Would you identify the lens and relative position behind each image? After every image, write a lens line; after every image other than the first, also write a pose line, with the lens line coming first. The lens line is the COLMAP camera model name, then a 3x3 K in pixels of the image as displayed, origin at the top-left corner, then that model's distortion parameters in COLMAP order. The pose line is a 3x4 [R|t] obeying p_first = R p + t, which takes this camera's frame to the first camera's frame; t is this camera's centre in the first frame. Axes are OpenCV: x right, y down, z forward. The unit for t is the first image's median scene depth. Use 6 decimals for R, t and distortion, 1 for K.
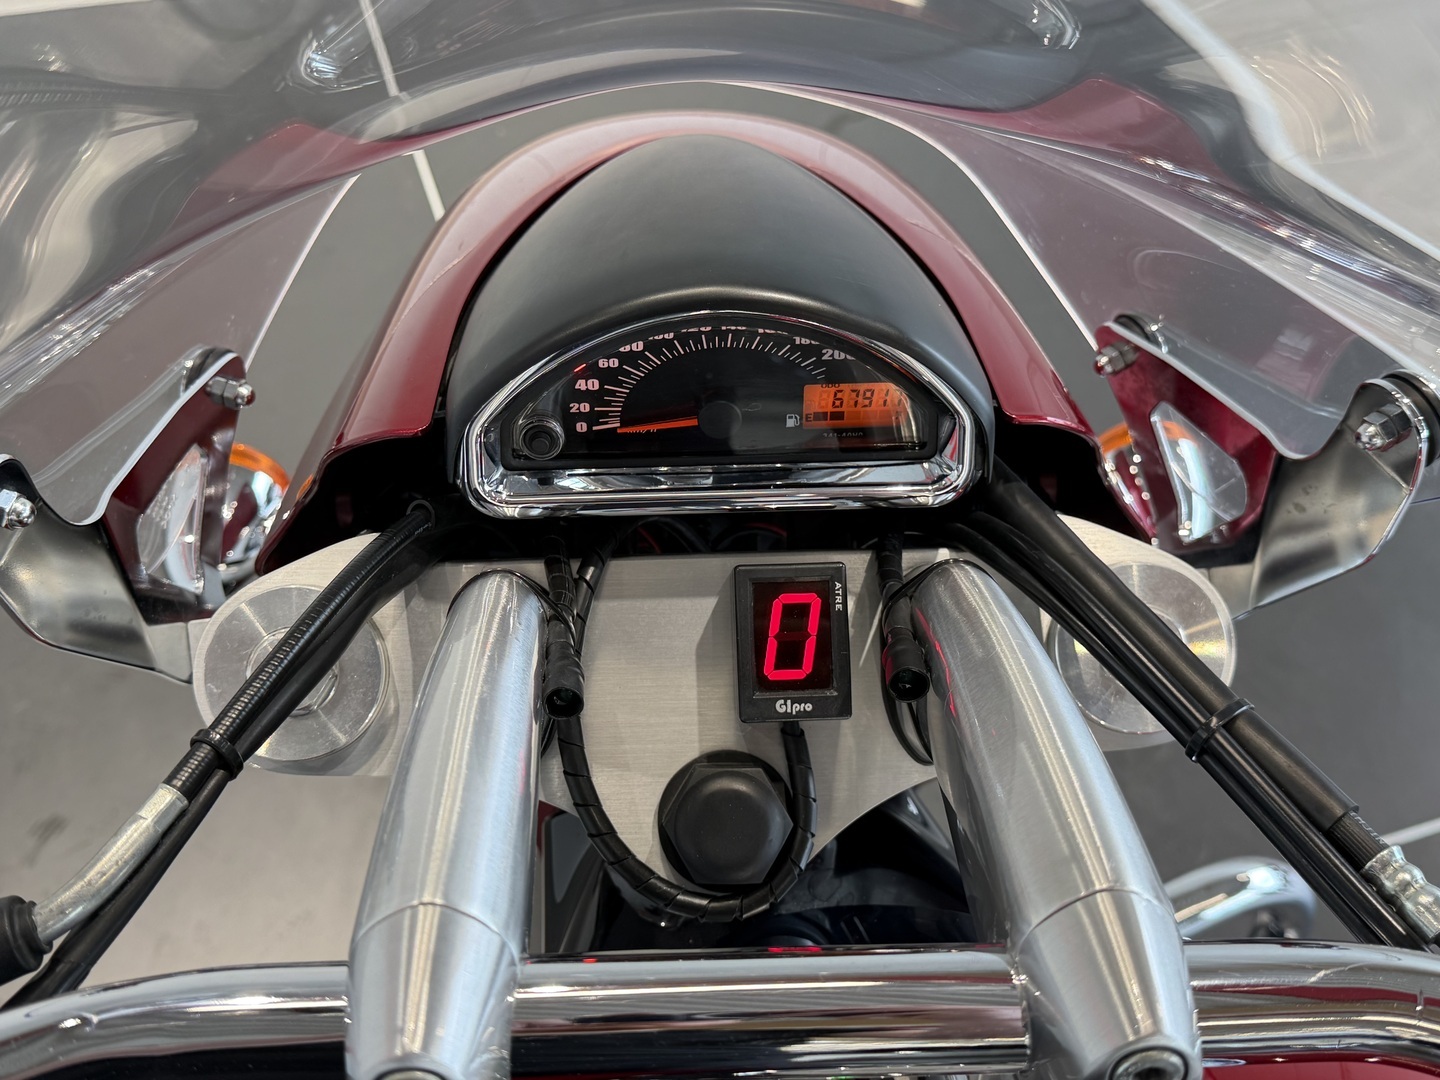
lens RADIAL K [[1462.7, 0, 728.3], [0, 1462.7, 540.5], [0, 0, 1]] dist [0.319013, -1.019121]
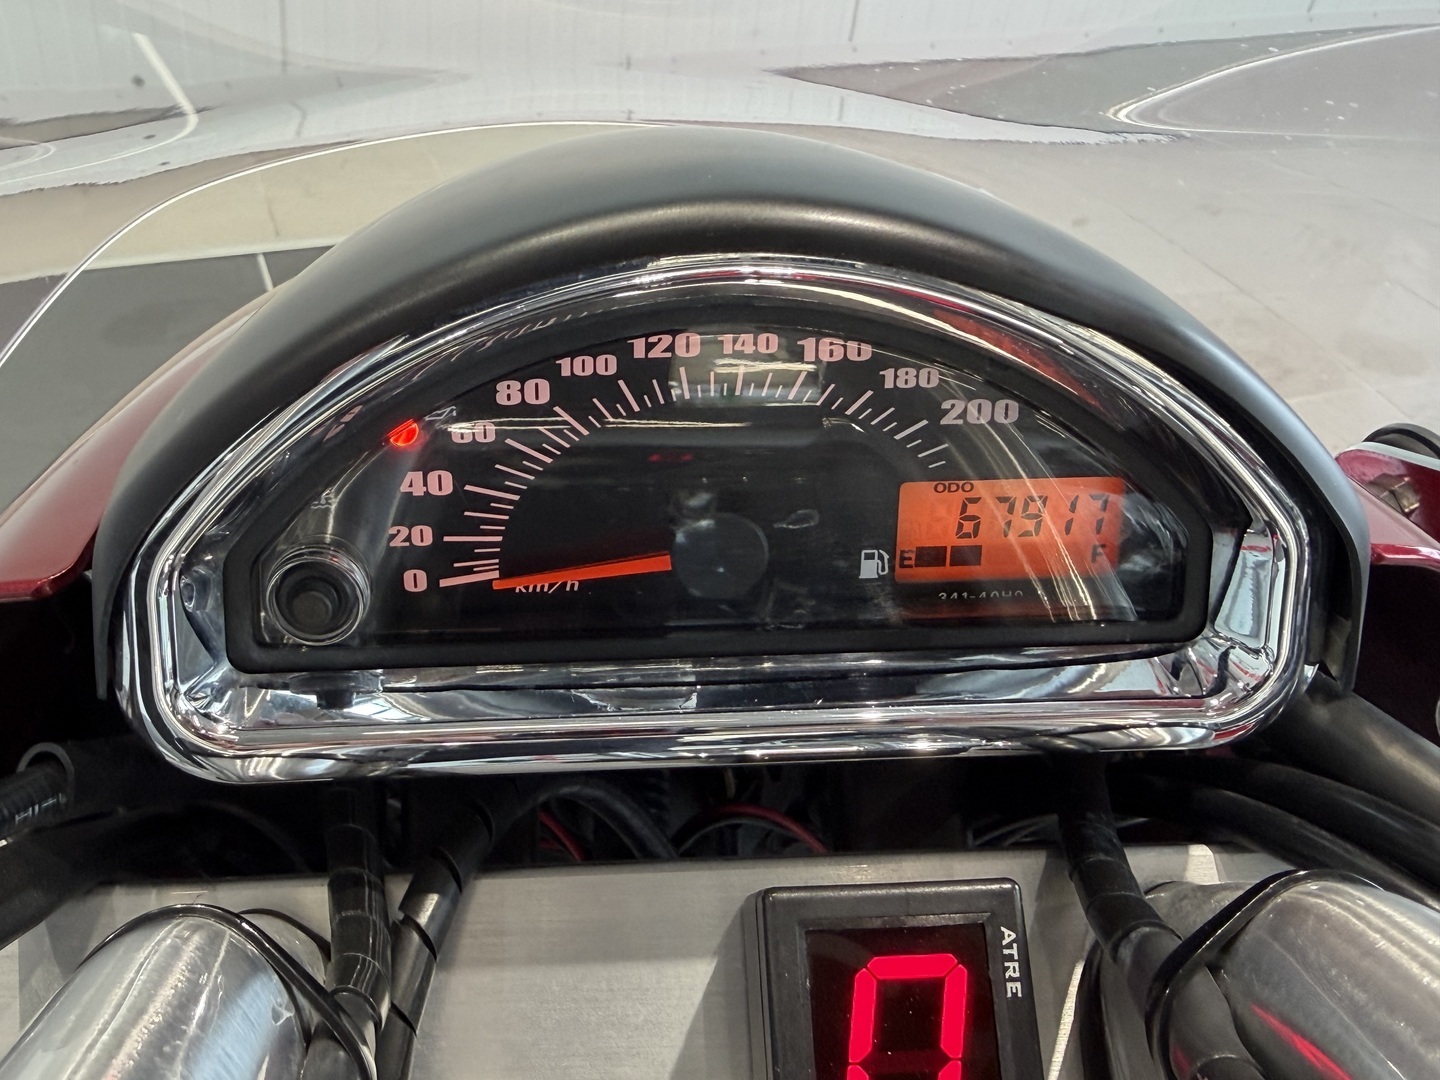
lens RADIAL K [[1474.9, 0, 630.0], [0, 1474.9, 538.6], [0, 0, 1]] dist [0.000647, 0.006694]
pose [[0.999886, -0.011130, -0.010160, -0.028383], [0.008845, 0.979281, -0.202315, 0.003607], [0.012202, 0.202202, 0.979268, 0.552066]]
